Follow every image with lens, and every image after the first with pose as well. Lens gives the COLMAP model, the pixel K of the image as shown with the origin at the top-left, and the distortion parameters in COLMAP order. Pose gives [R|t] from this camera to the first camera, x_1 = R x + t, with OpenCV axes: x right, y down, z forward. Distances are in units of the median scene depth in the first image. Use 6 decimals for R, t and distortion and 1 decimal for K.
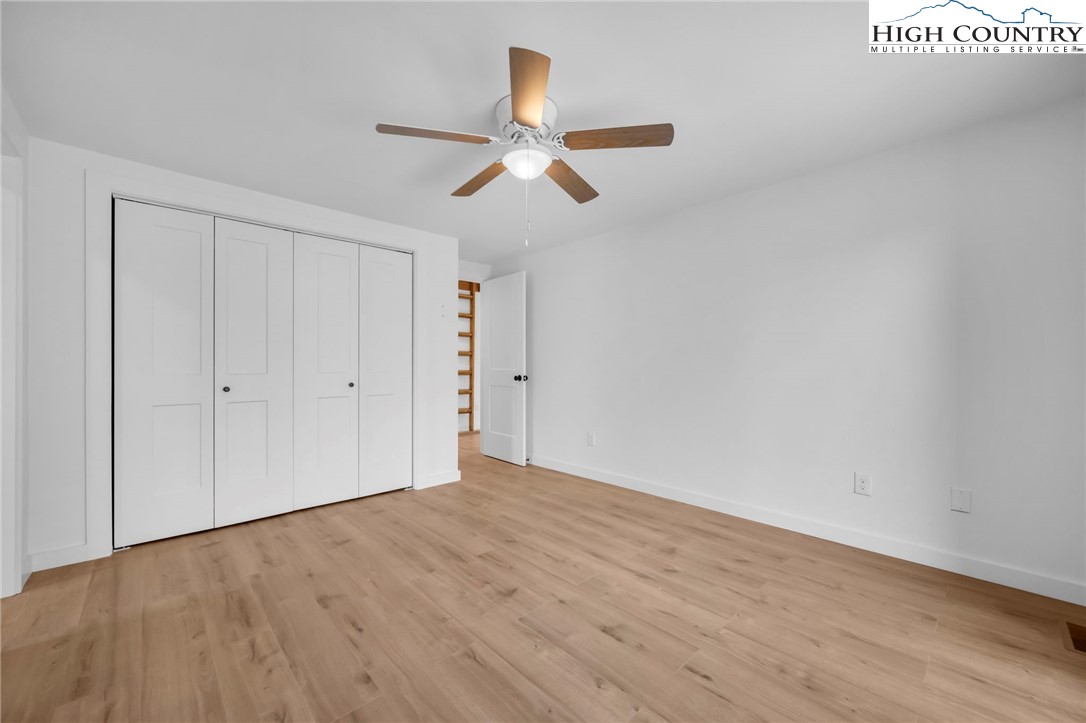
lens RADIAL K [[421.4, 0, 543.0], [0, 421.4, 361.5], [0, 0, 1]] dist [-0.002130, -0.000152]
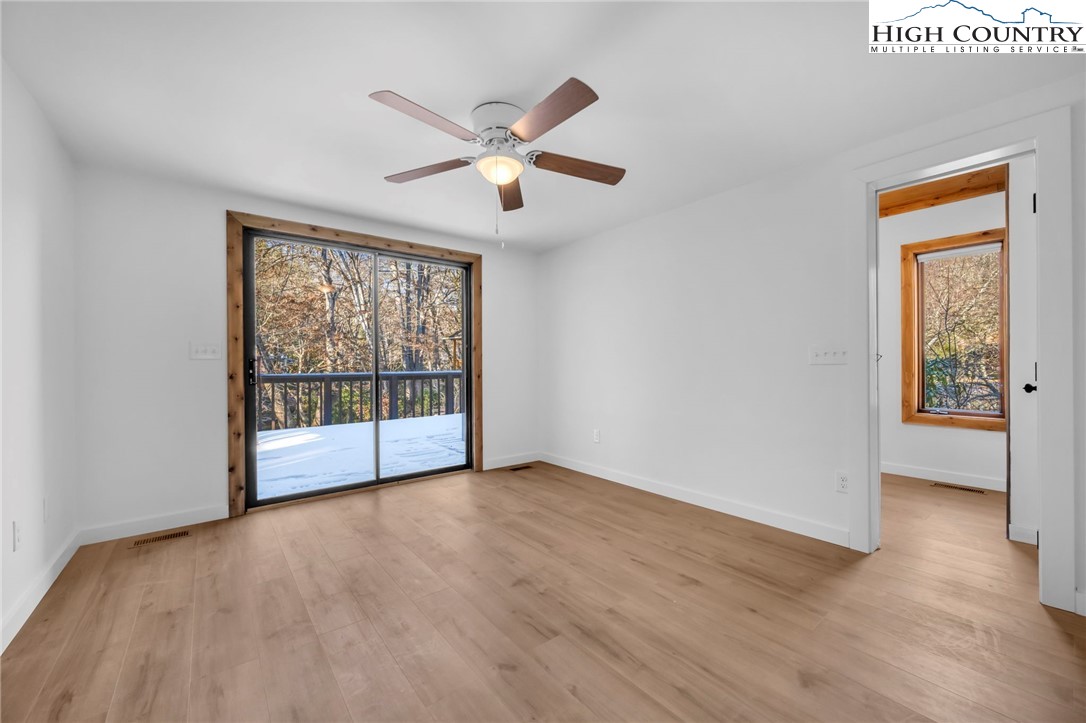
lens RADIAL K [[421.4, 0, 543.0], [0, 421.4, 361.5], [0, 0, 1]] dist [-0.002130, -0.000152]
pose [[-0.996392, 0.007808, 0.084511, -0.229016], [0.006658, 0.999881, -0.013886, 0.021230], [-0.084610, -0.013273, -0.996326, 2.037652]]
